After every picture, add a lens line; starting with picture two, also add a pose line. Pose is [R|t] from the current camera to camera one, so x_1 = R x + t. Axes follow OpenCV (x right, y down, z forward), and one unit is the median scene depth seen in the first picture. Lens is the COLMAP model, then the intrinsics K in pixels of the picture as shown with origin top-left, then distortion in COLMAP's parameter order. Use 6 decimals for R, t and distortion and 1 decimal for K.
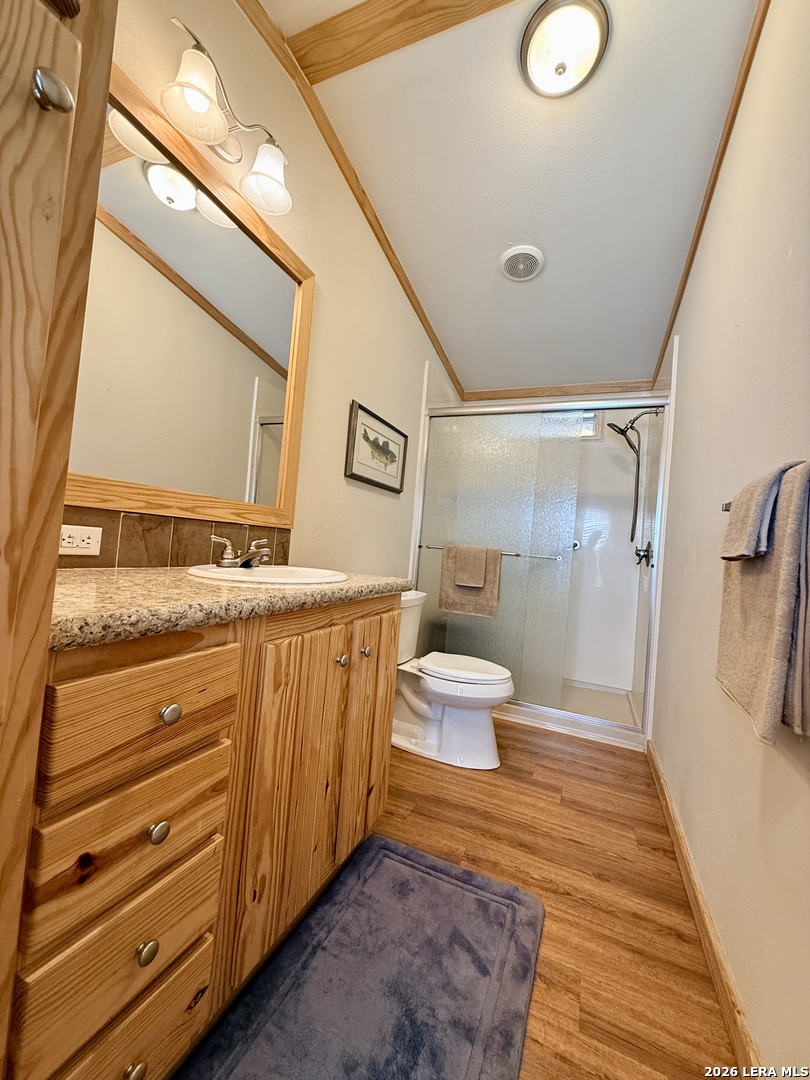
lens RADIAL K [[431.3, 0, 404.9], [0, 431.3, 534.0], [0, 0, 1]] dist [0.000935, 0.000370]
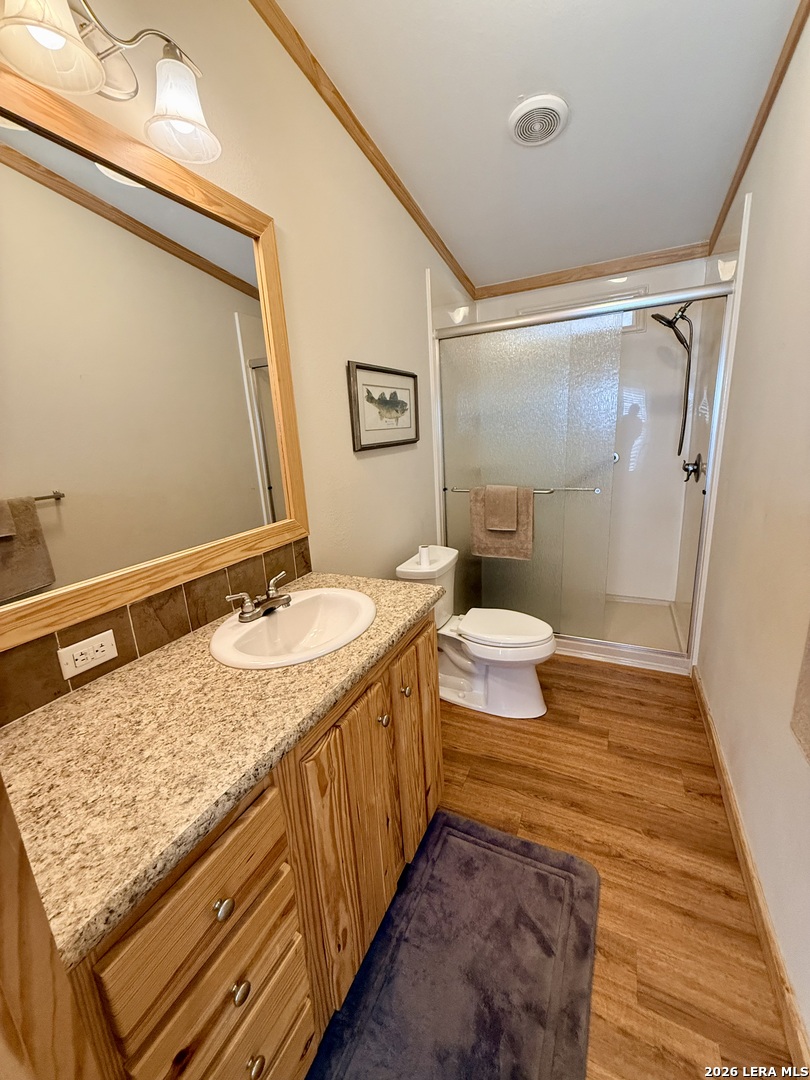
lens RADIAL K [[431.3, 0, 404.9], [0, 431.3, 534.0], [0, 0, 1]] dist [0.000935, 0.000370]
pose [[0.989257, -0.122643, -0.079562, 0.024432], [0.139211, 0.956443, 0.256588, -0.273395], [0.044628, -0.264907, 0.963241, 0.130347]]
